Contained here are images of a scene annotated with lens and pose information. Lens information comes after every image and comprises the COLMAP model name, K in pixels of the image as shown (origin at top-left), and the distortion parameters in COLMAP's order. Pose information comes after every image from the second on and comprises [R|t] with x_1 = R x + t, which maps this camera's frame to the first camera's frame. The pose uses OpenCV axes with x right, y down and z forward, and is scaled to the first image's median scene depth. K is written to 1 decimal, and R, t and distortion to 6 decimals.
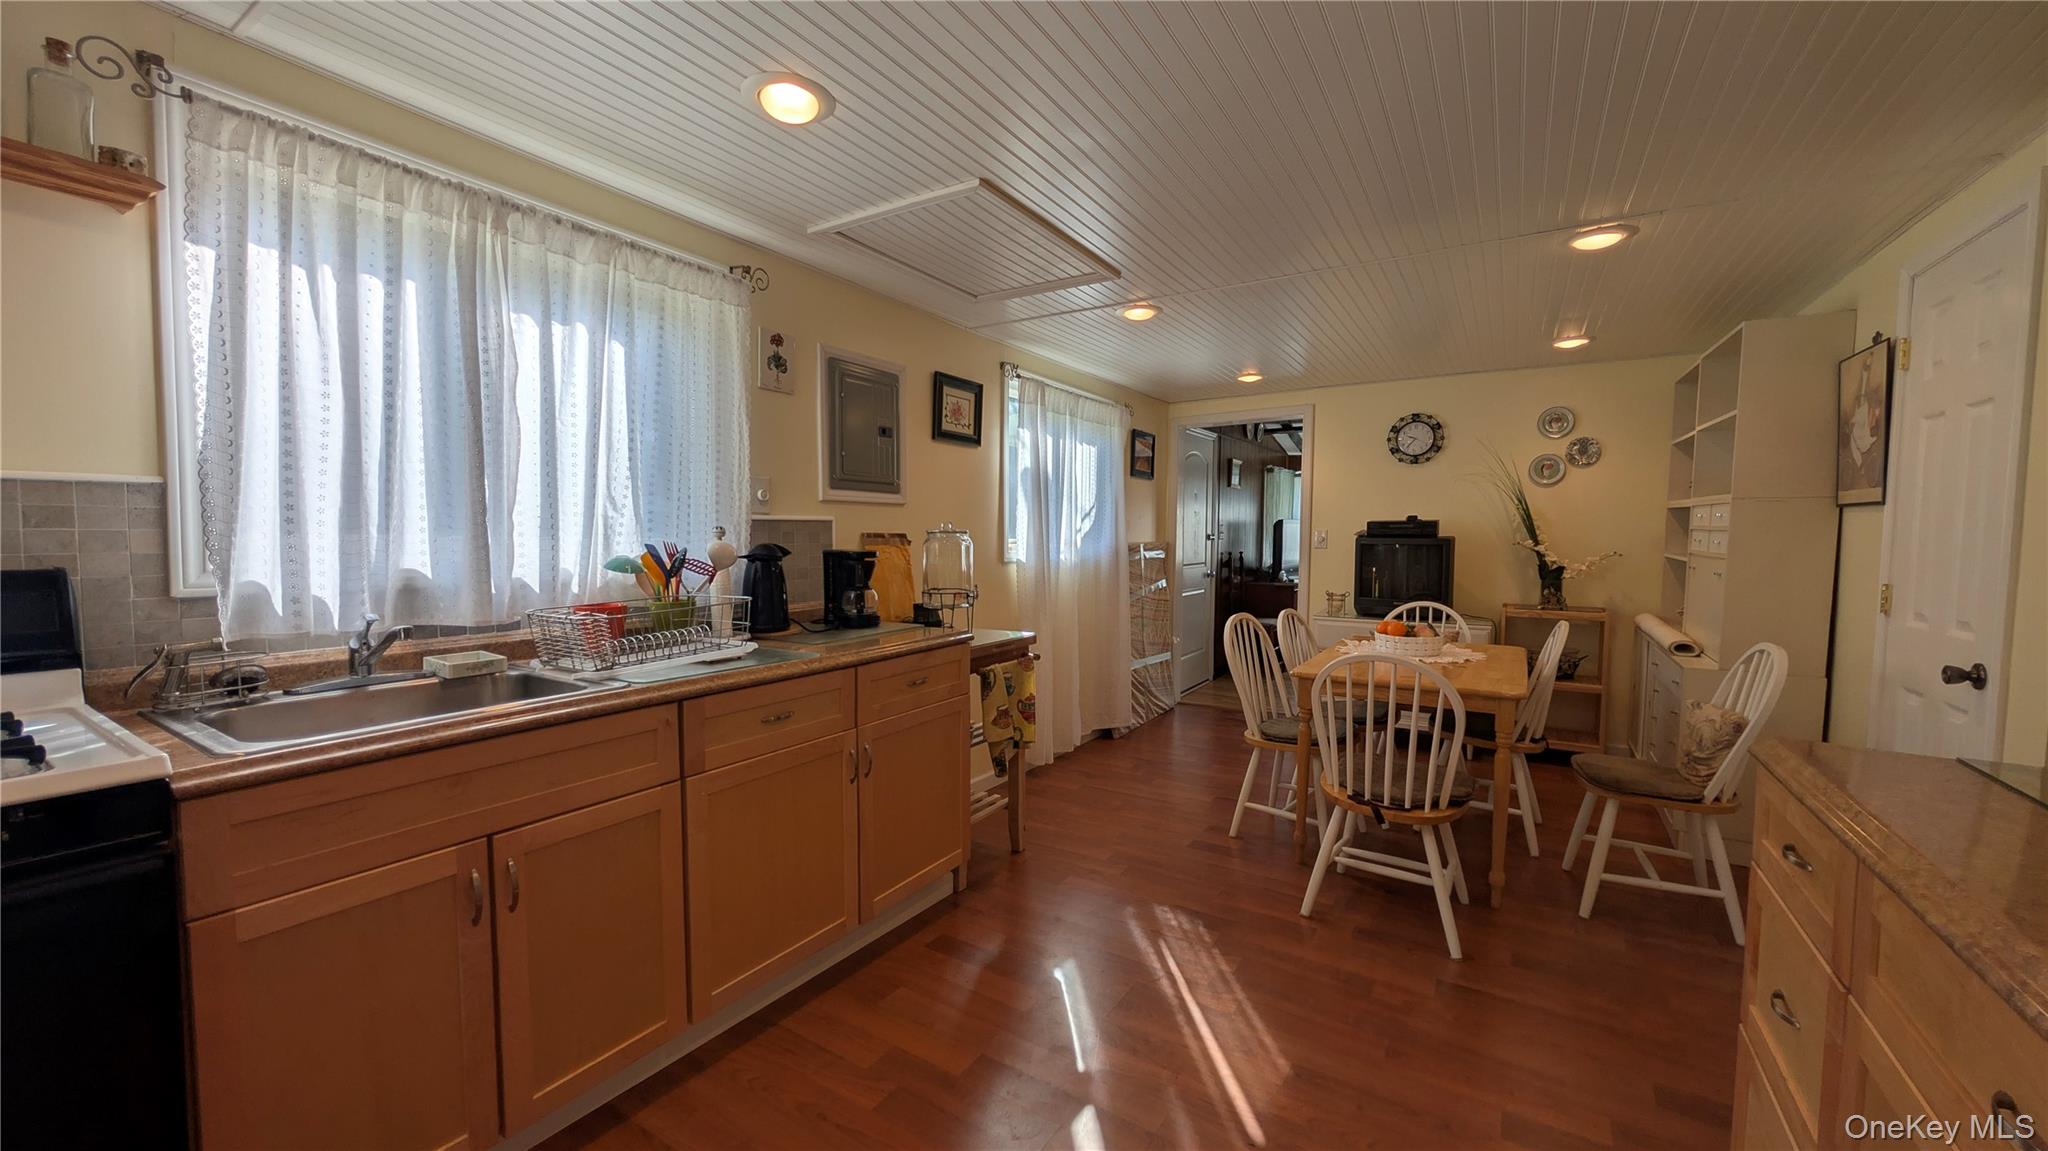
lens RADIAL K [[776.8, 0, 1019.6], [0, 776.8, 581.4], [0, 0, 1]] dist [-0.000668, -0.000078]
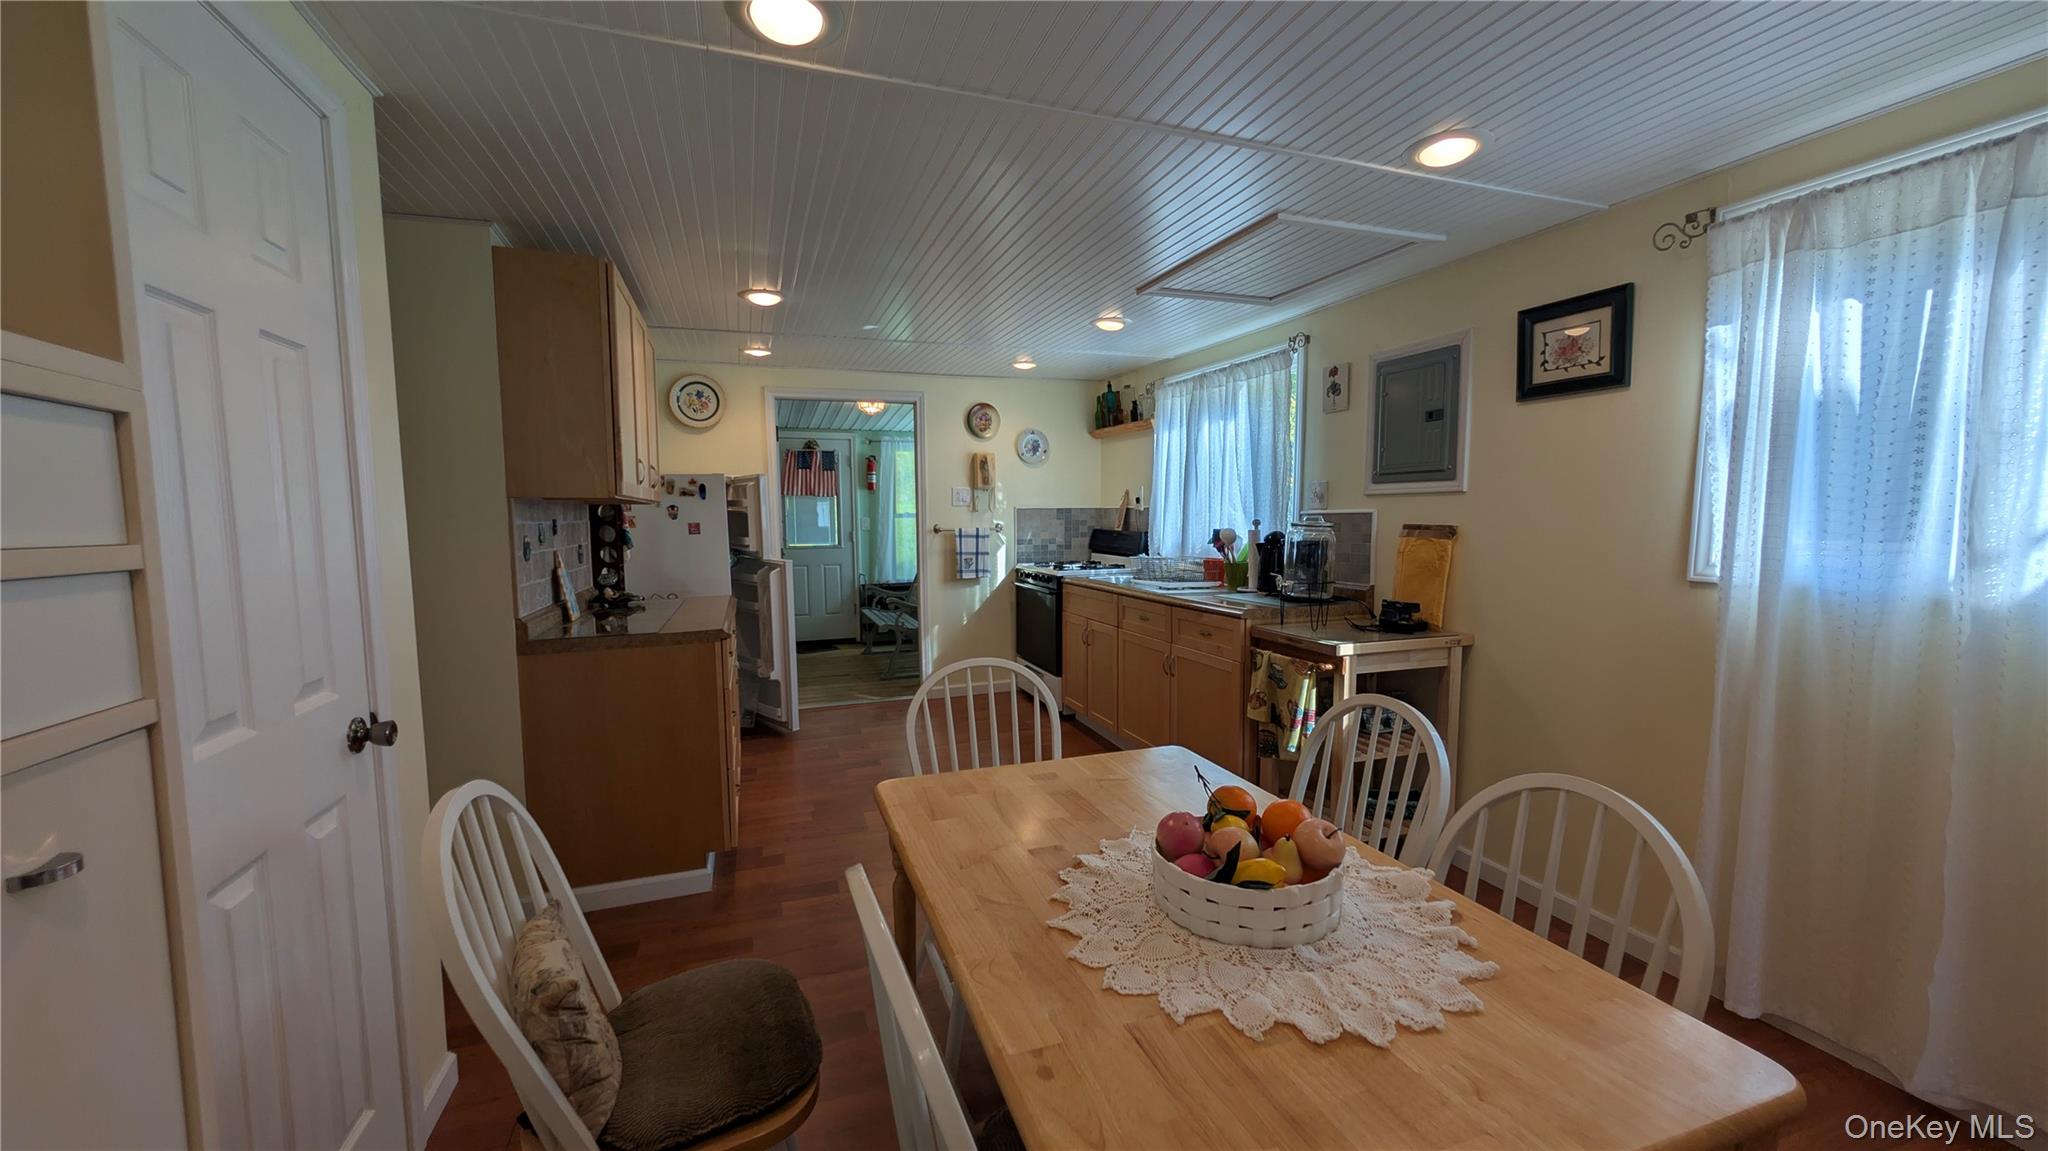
lens RADIAL K [[776.8, 0, 1020.9], [0, 776.8, 577.4], [0, 0, 1]] dist [-0.000668, -0.000078]
pose [[-0.627435, 0.068414, -0.775657, 0.854565], [-0.041302, 0.991807, 0.120888, -0.090985], [0.777572, 0.107886, -0.619469, 1.192871]]
